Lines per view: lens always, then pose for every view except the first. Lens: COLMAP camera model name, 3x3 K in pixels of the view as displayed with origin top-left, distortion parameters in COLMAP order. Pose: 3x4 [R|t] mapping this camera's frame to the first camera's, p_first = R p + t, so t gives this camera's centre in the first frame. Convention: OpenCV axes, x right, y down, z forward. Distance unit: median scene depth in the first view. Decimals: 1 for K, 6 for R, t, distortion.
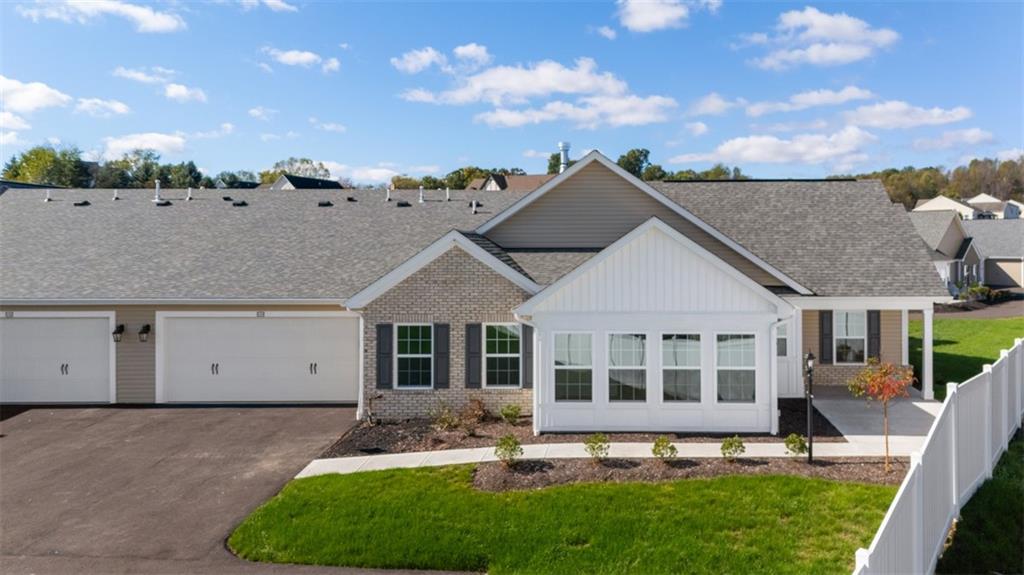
lens RADIAL K [[792.8, 0, 512.0], [0, 792.8, 287.5], [0, 0, 1]] dist [0.031447, -0.004355]
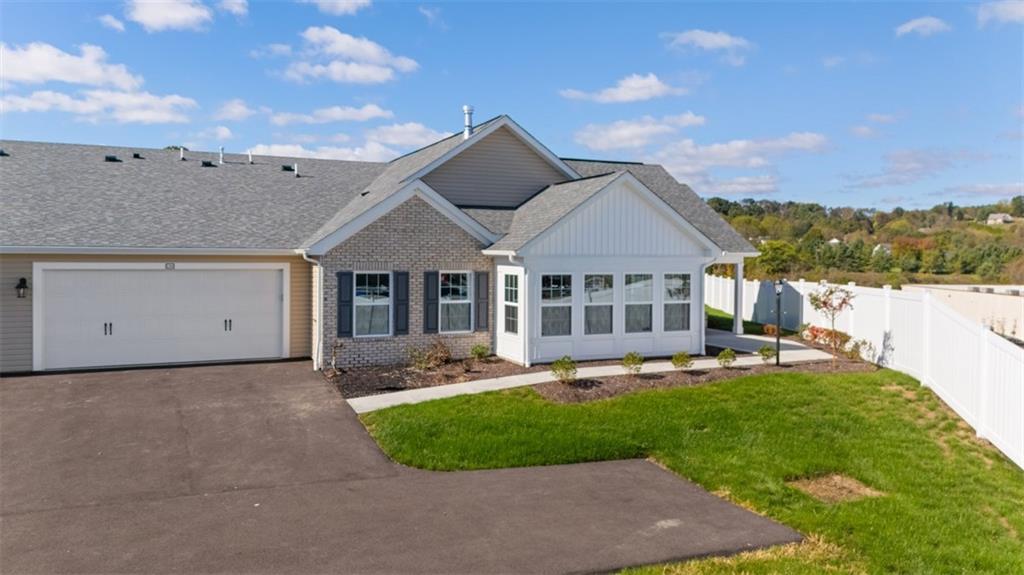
lens RADIAL K [[773.4, 0, 512.0], [0, 773.4, 287.5], [0, 0, 1]] dist [0.057536, -0.001223]
pose [[0.909624, -0.011535, 0.415272, -0.373584], [0.005215, 0.999853, 0.016348, 0.050879], [-0.415400, -0.012705, 0.909550, 0.033435]]
